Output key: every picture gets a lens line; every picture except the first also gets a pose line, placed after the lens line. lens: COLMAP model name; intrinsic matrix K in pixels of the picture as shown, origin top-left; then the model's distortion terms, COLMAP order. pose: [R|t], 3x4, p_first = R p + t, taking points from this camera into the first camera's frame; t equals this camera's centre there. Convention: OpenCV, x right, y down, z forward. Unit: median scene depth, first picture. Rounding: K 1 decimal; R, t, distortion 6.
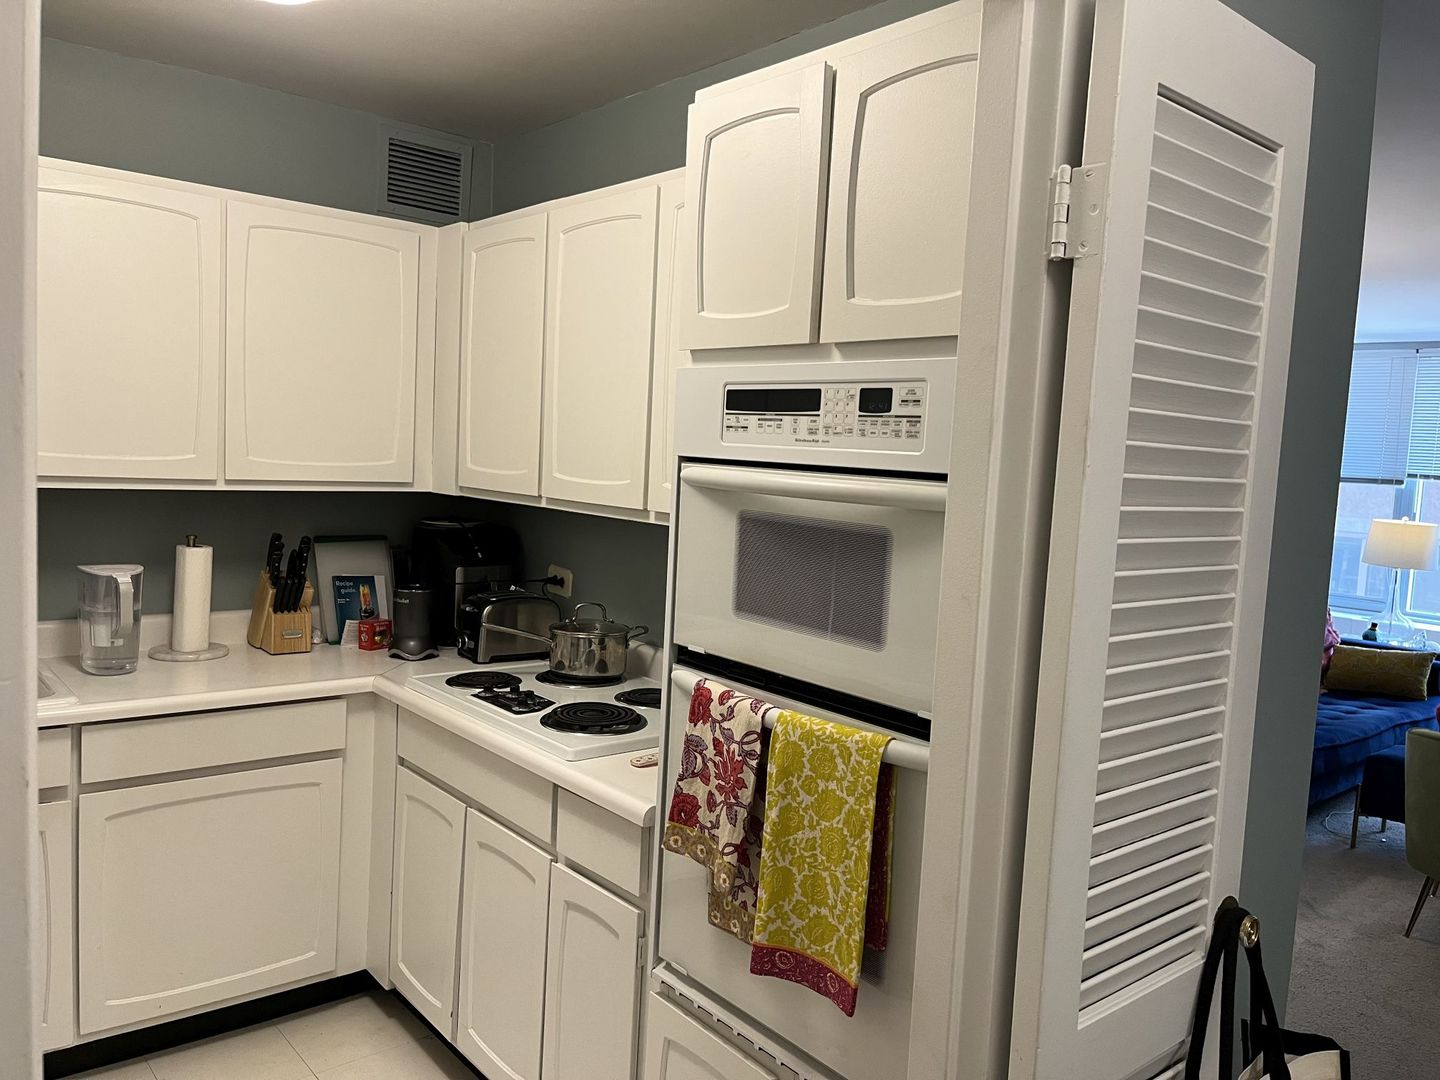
lens RADIAL K [[1094.5, 0, 712.4], [0, 1094.5, 542.2], [0, 0, 1]] dist [0.055443, -0.074935]
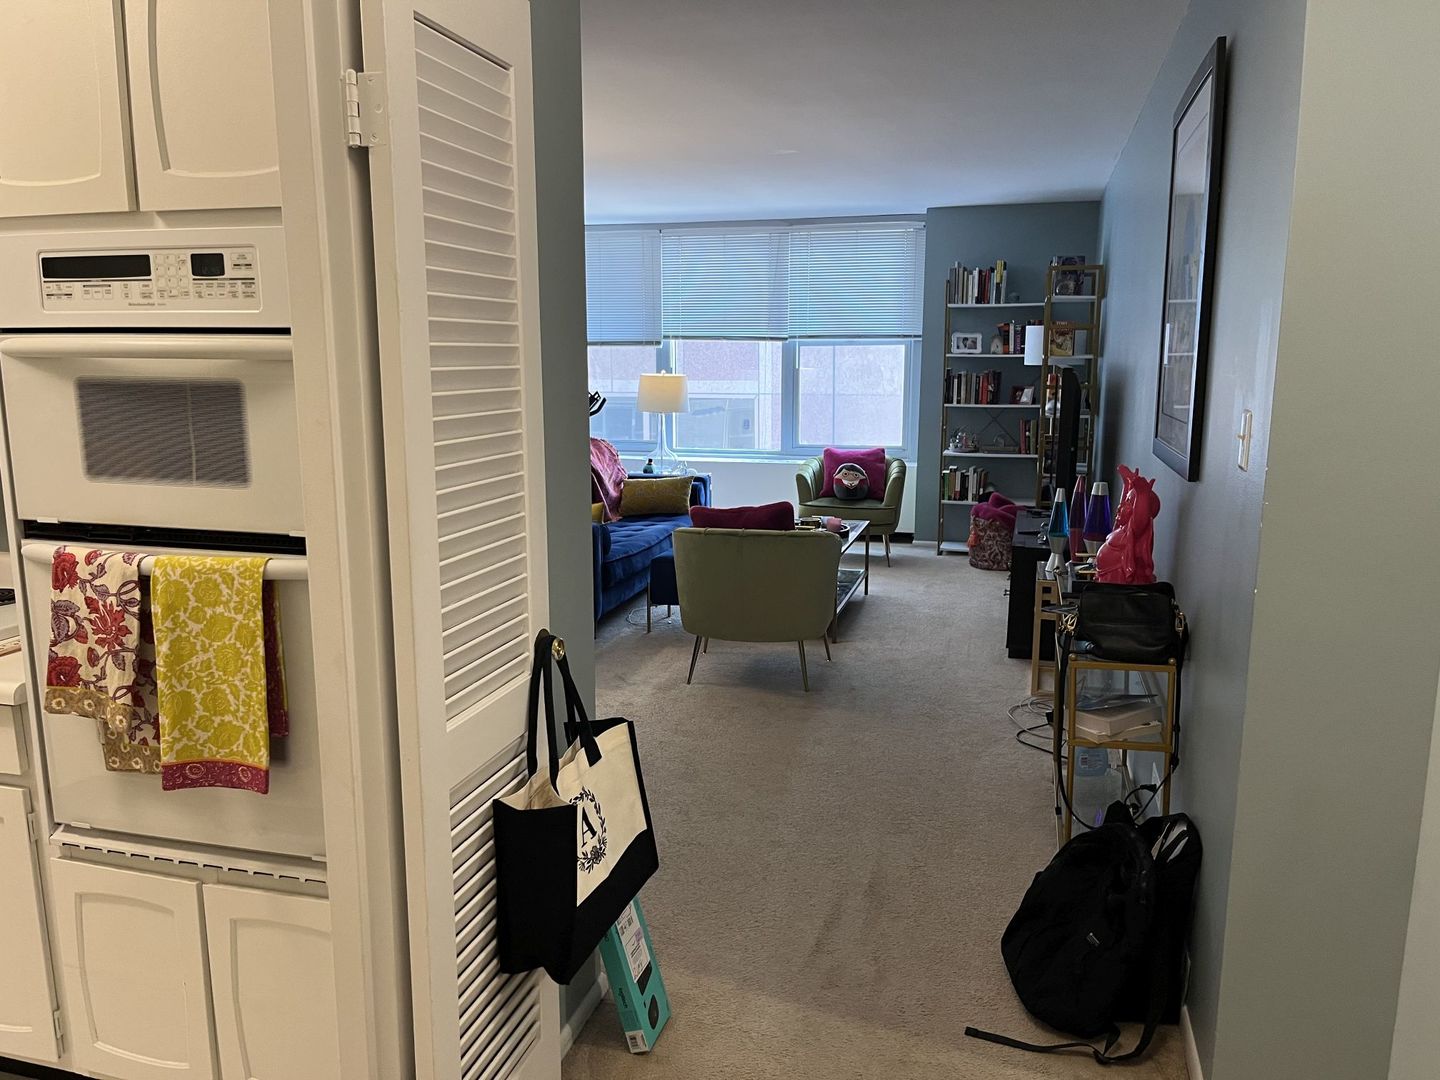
lens RADIAL K [[1094.5, 0, 727.0], [0, 1094.5, 545.7], [0, 0, 1]] dist [0.055443, -0.074935]
pose [[0.819782, -0.151252, 0.552341, -0.065133], [0.091065, 0.986649, 0.135025, 0.038754], [-0.565389, -0.060392, 0.822610, -0.190408]]
